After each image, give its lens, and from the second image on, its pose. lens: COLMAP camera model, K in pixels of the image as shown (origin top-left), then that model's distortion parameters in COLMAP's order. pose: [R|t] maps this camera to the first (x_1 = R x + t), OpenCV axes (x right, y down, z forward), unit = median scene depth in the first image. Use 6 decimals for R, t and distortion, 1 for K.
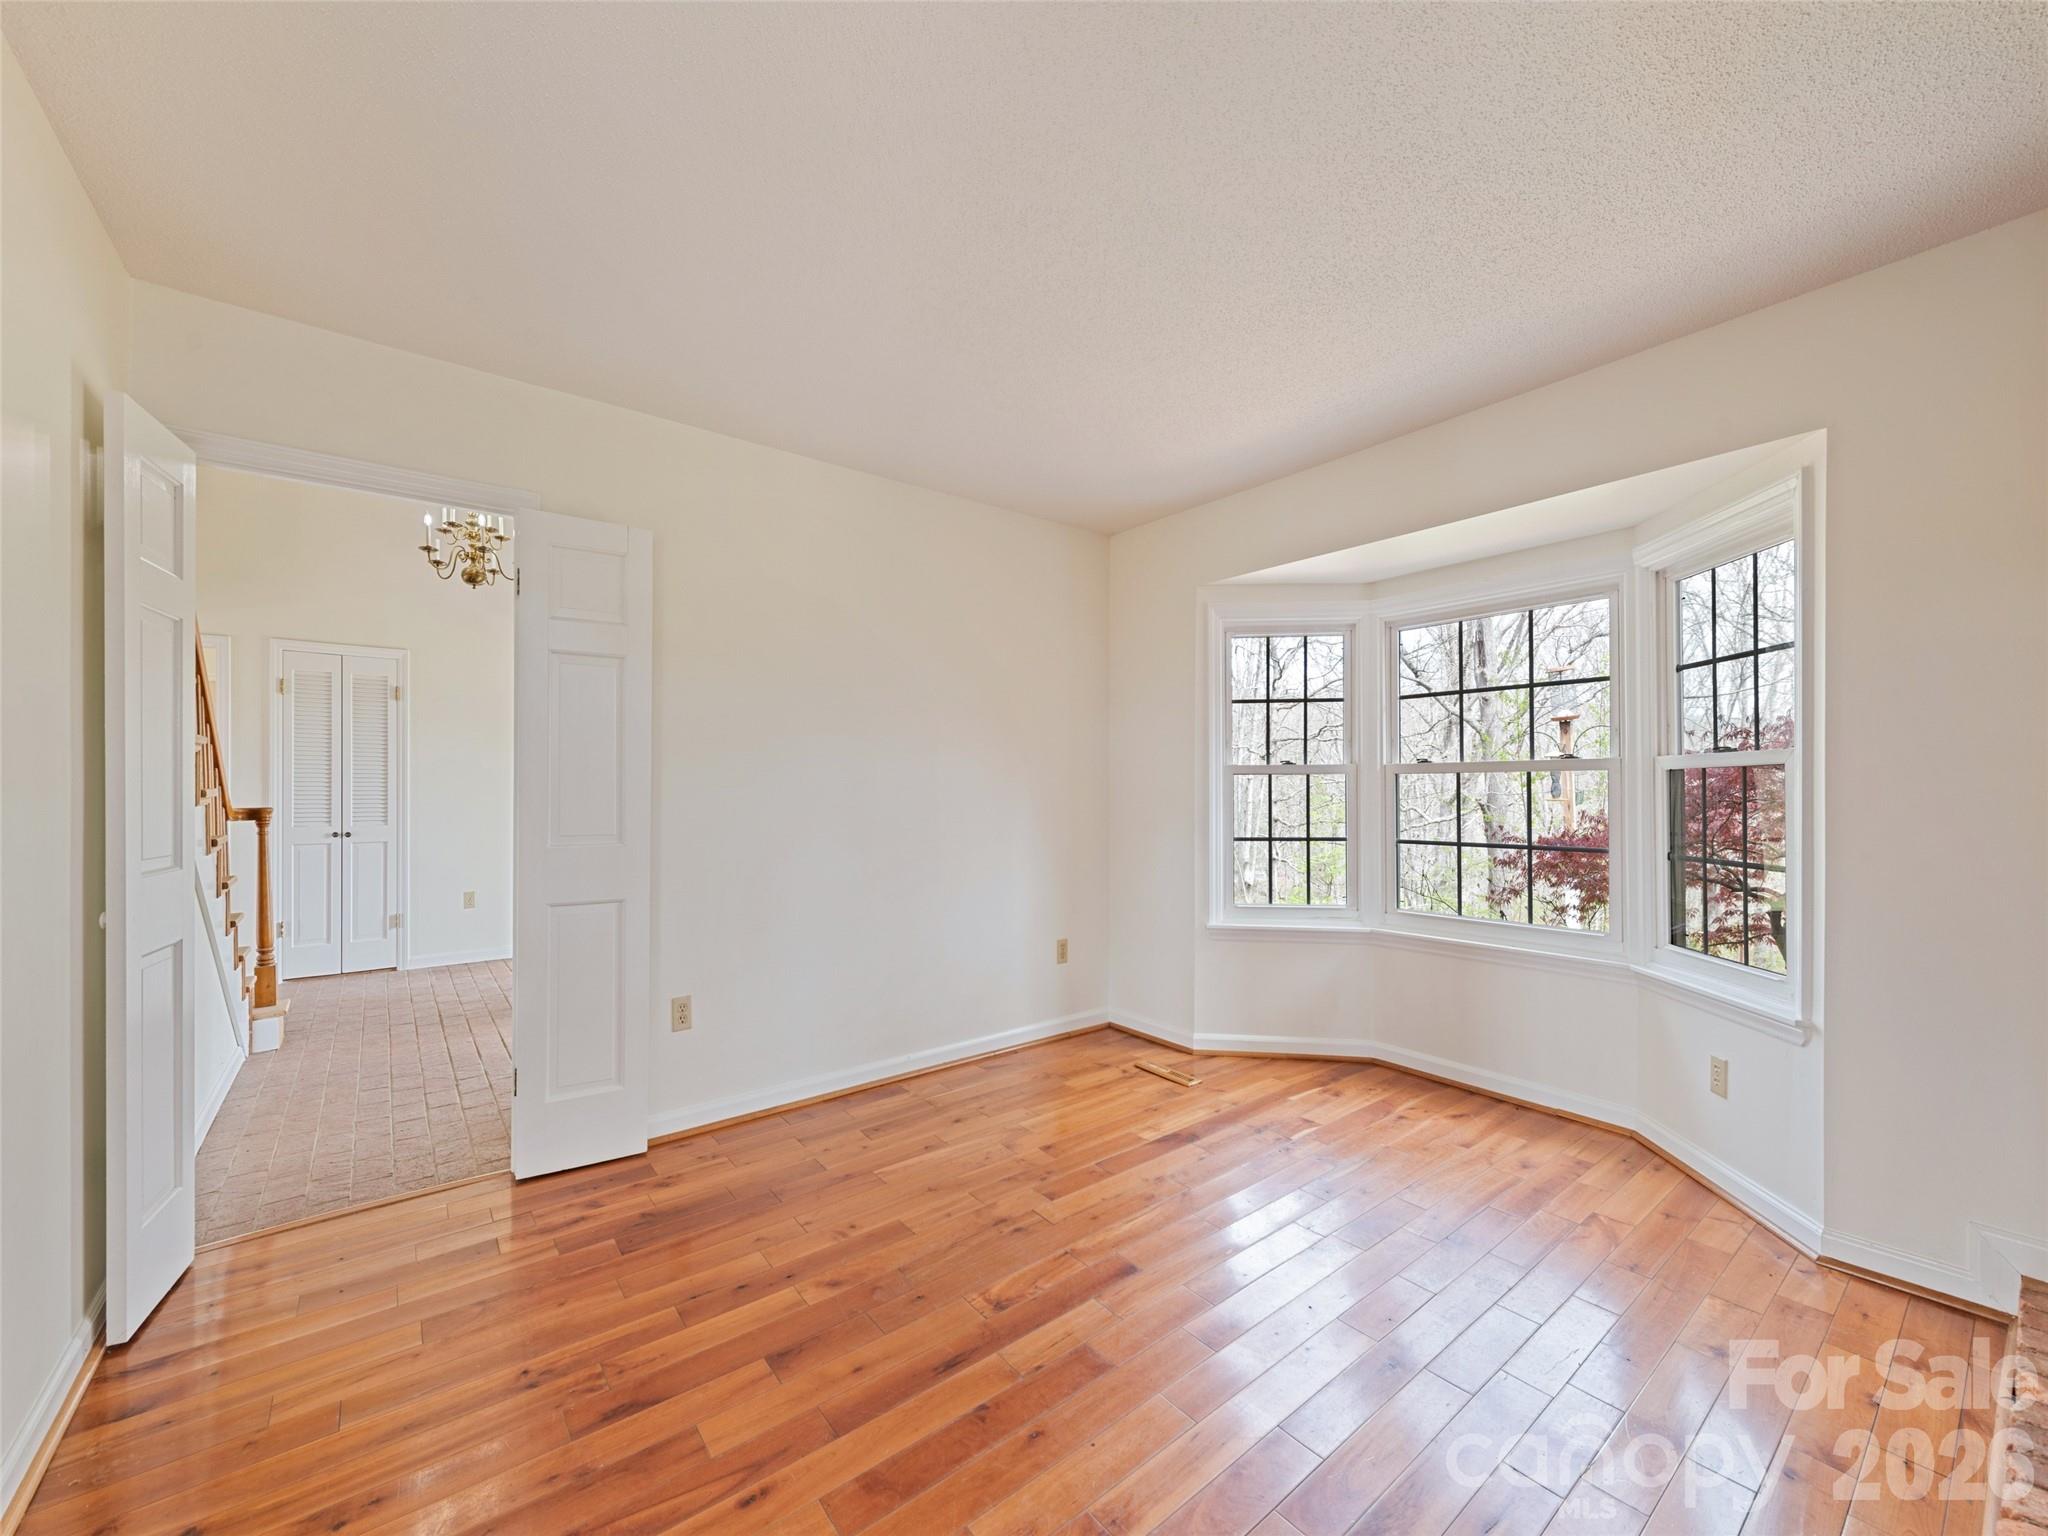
lens RADIAL K [[807.6, 0, 1016.0], [0, 807.6, 783.9], [0, 0, 1]] dist [0.011860, -0.000614]
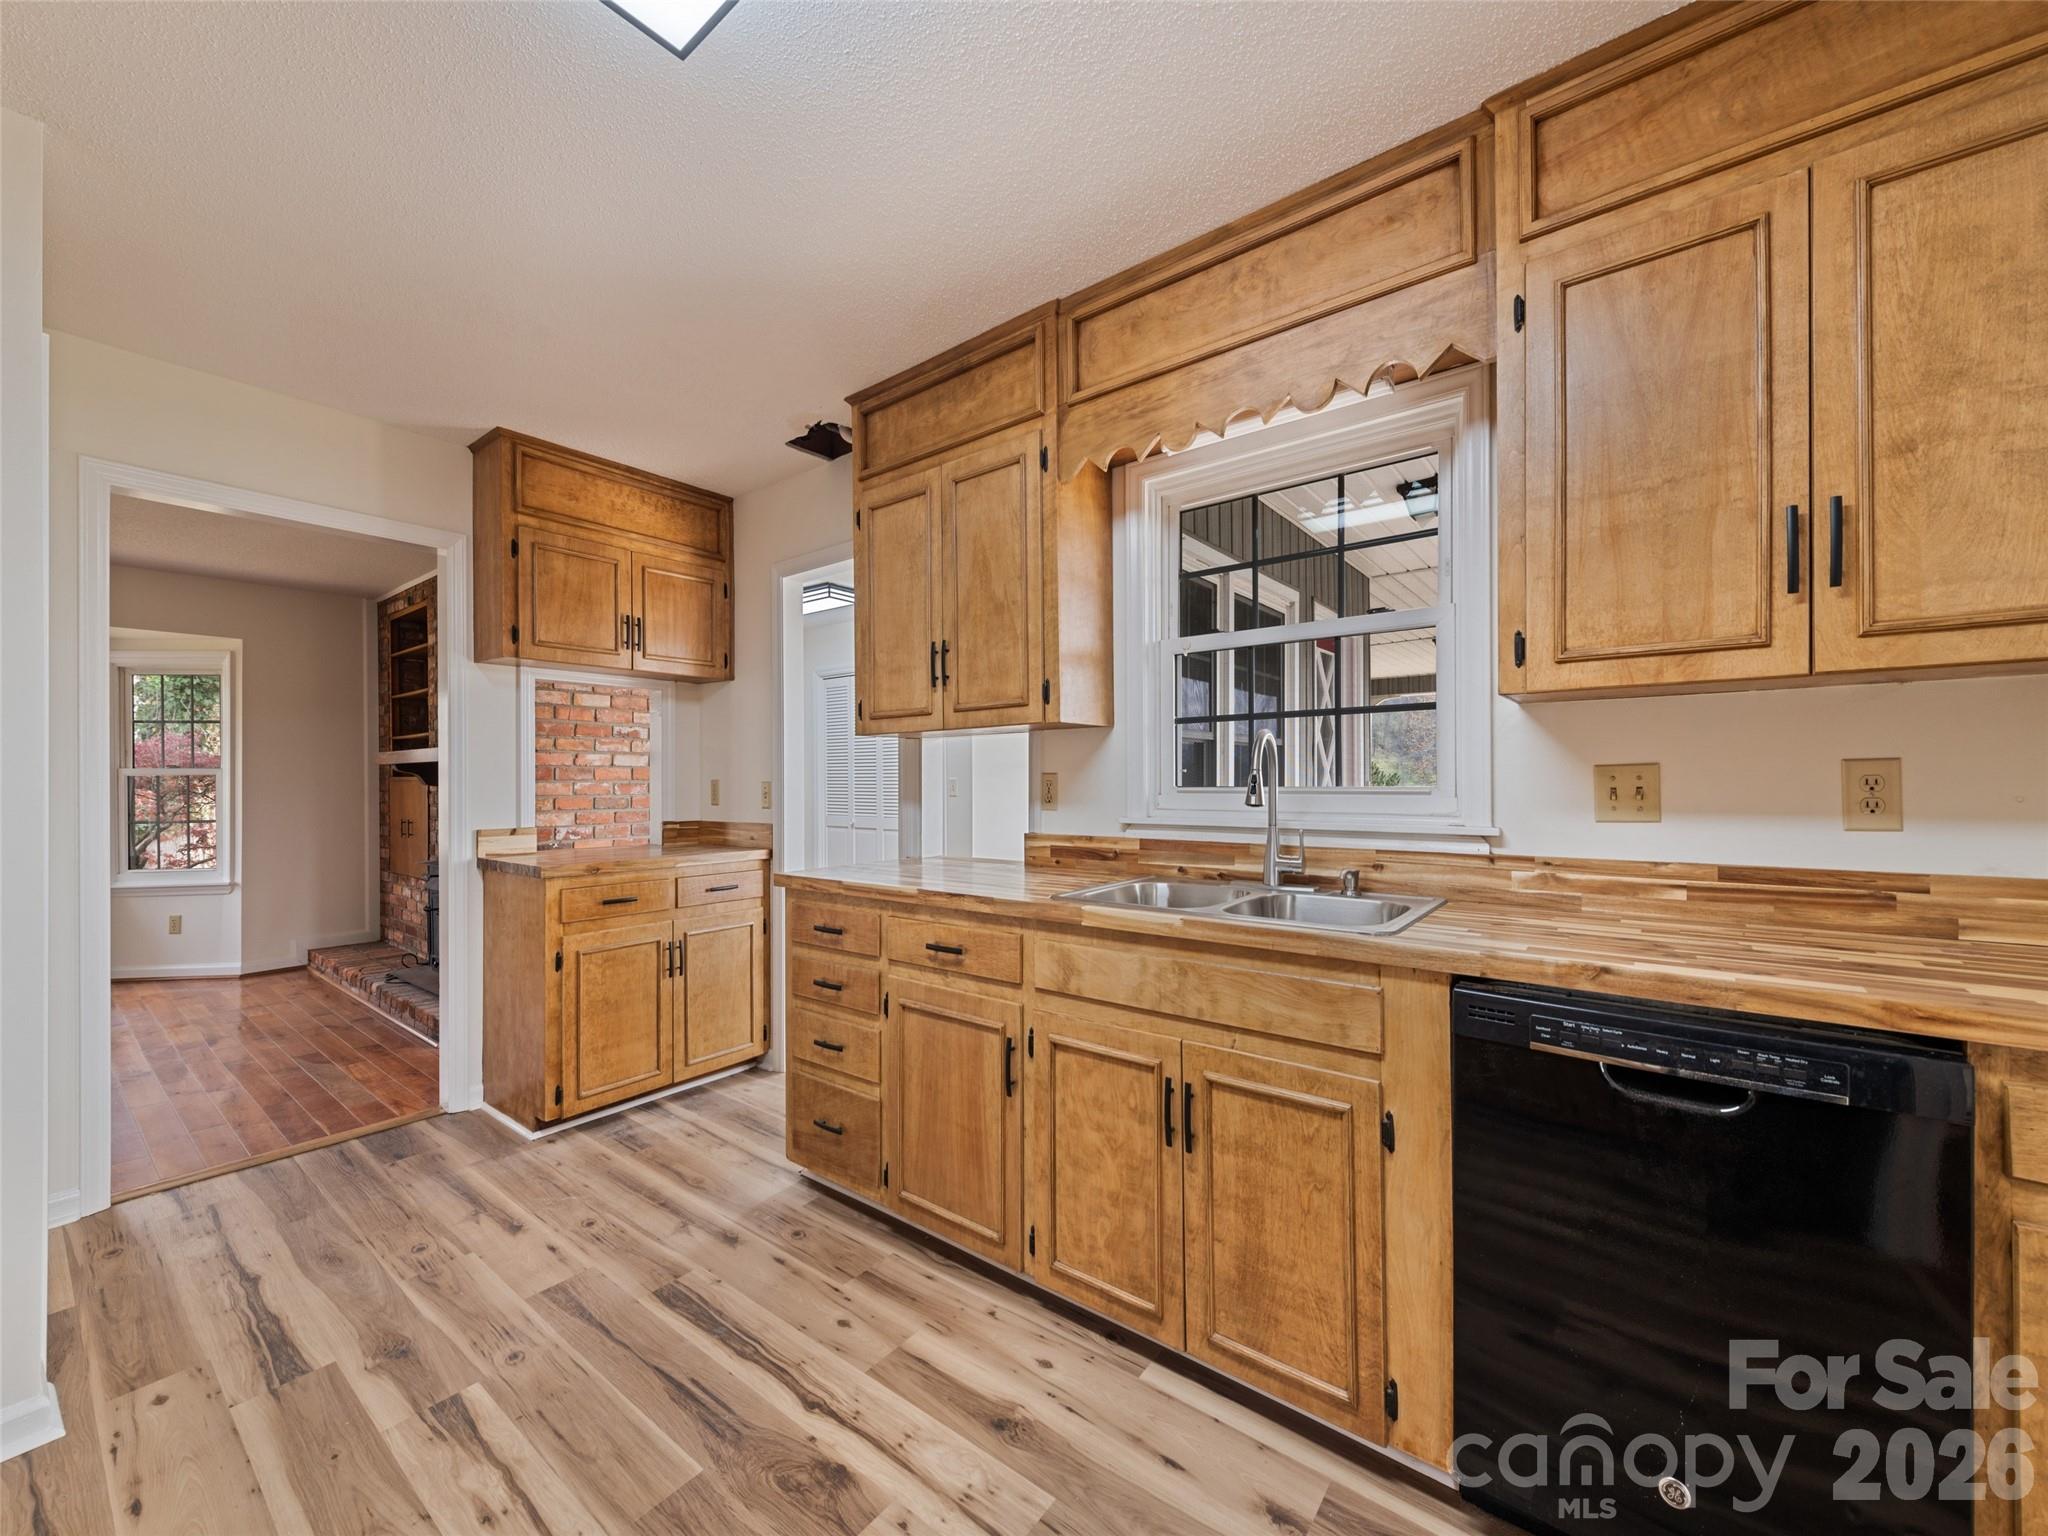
lens RADIAL K [[807.6, 0, 1013.8], [0, 807.6, 778.2], [0, 0, 1]] dist [0.011860, -0.000614]
pose [[-0.240625, 0.005454, 0.970603, -1.392906], [0.002899, 0.999984, -0.004900, 0.002116], [-0.970614, 0.001635, -0.240637, -0.475521]]
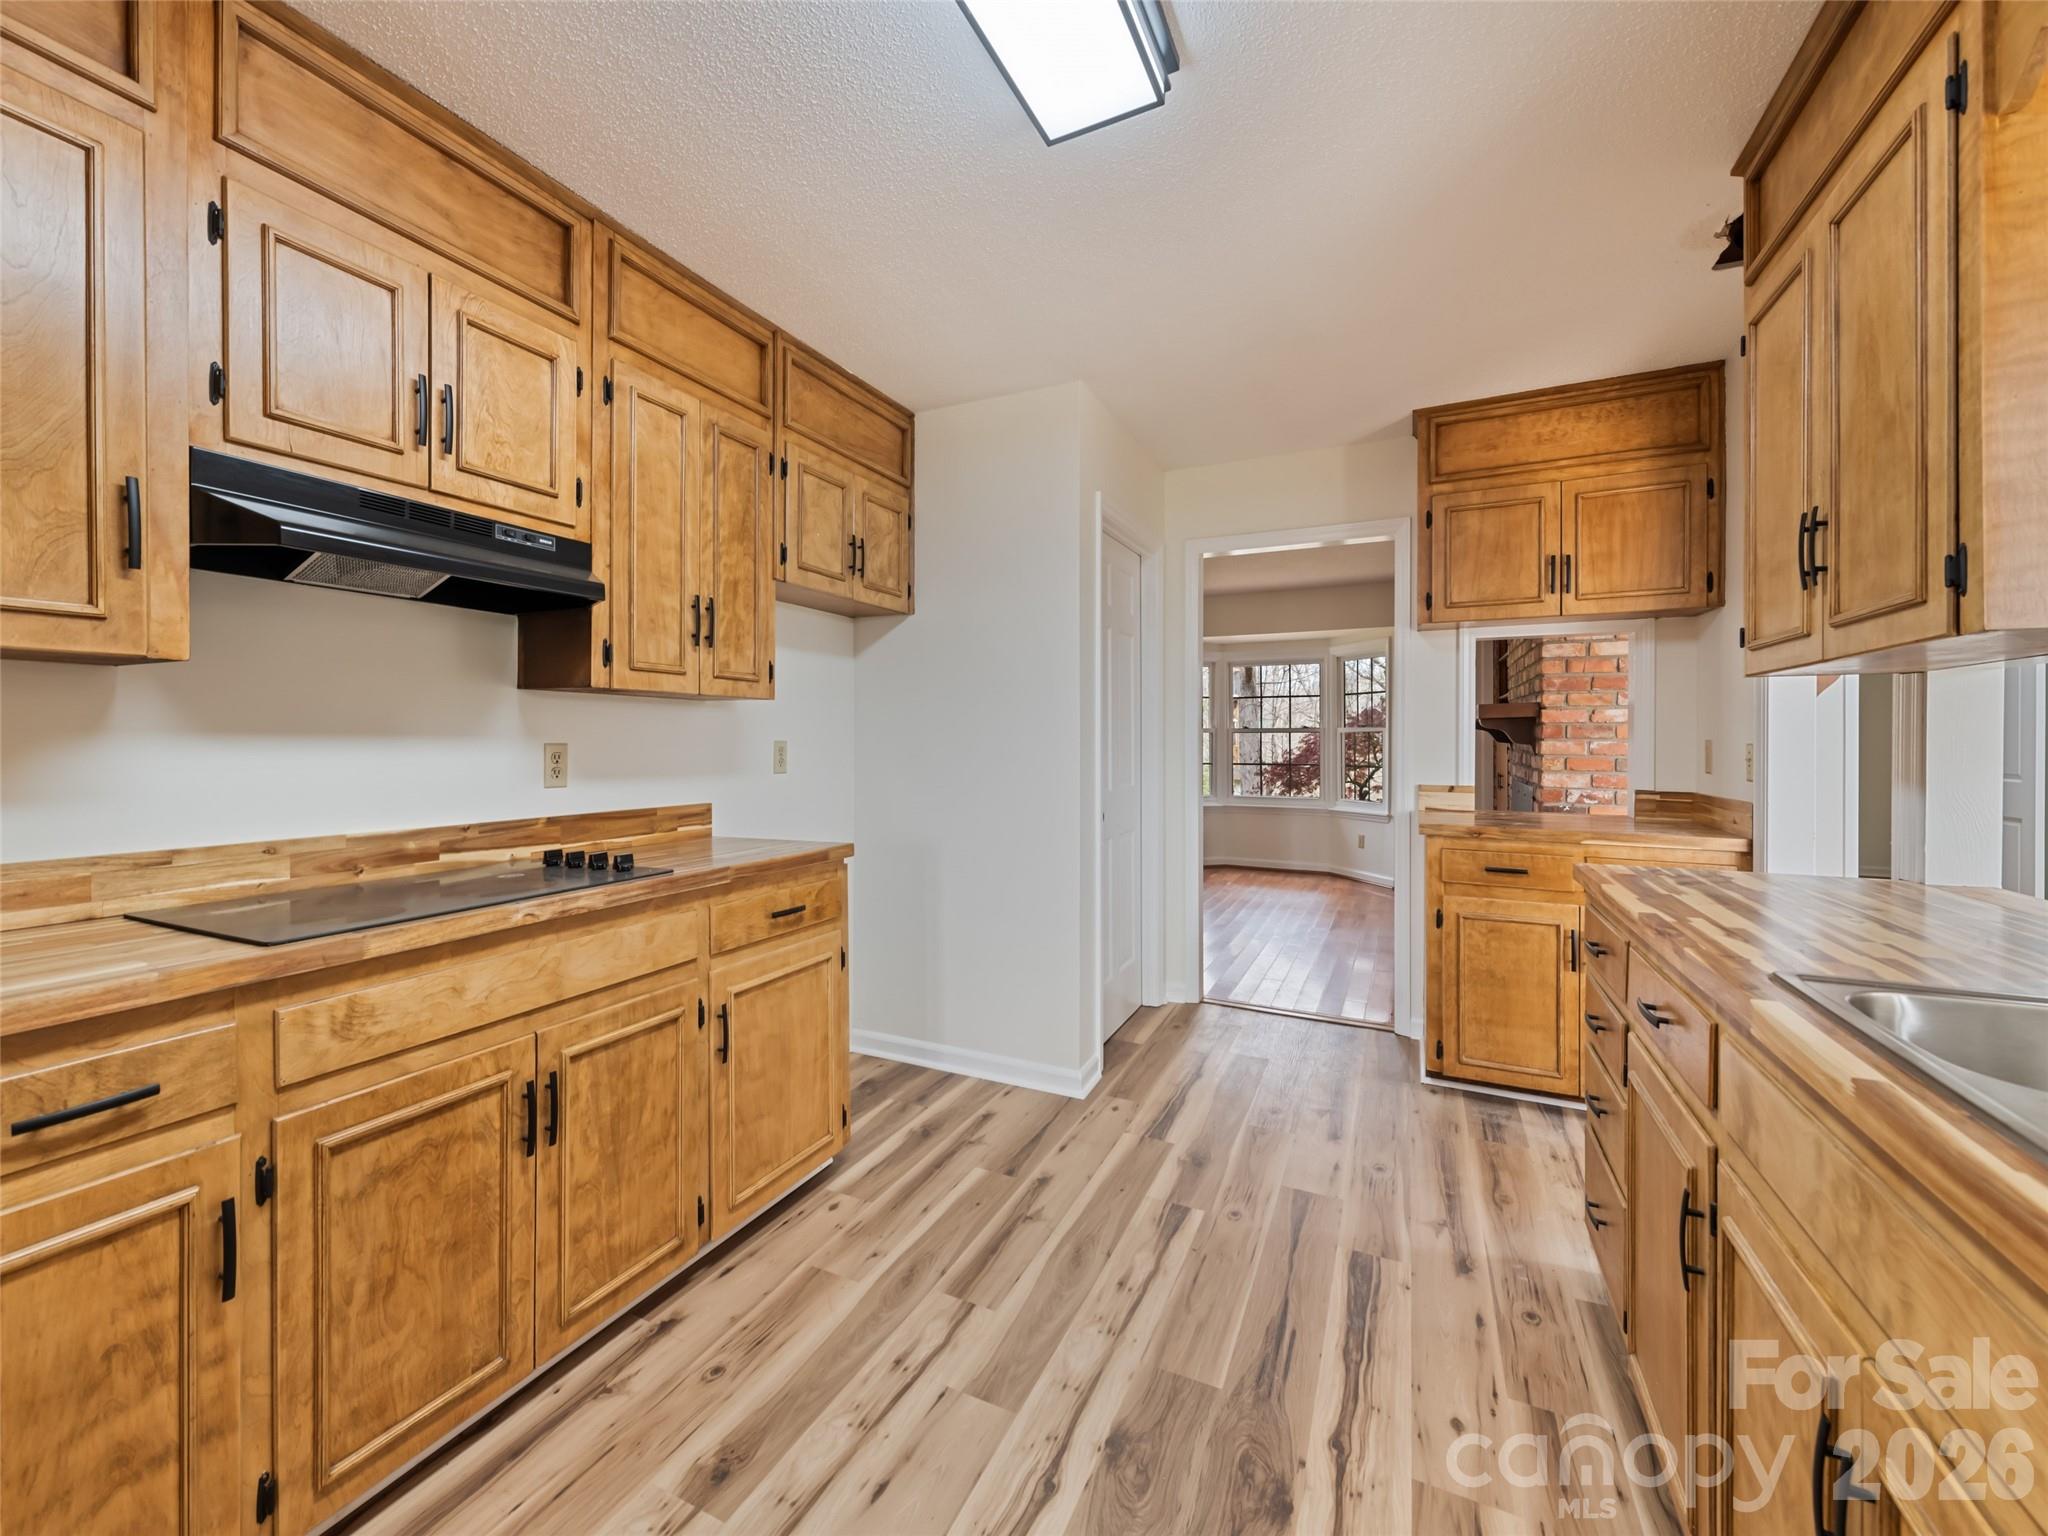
lens RADIAL K [[807.6, 0, 1021.5], [0, 807.6, 742.5], [0, 0, 1]] dist [0.011860, -0.000614]
pose [[0.893727, -0.000976, 0.448610, -1.217720], [-0.003211, 0.999958, 0.008571, -0.005763], [-0.448600, -0.009100, 0.893686, -0.823521]]
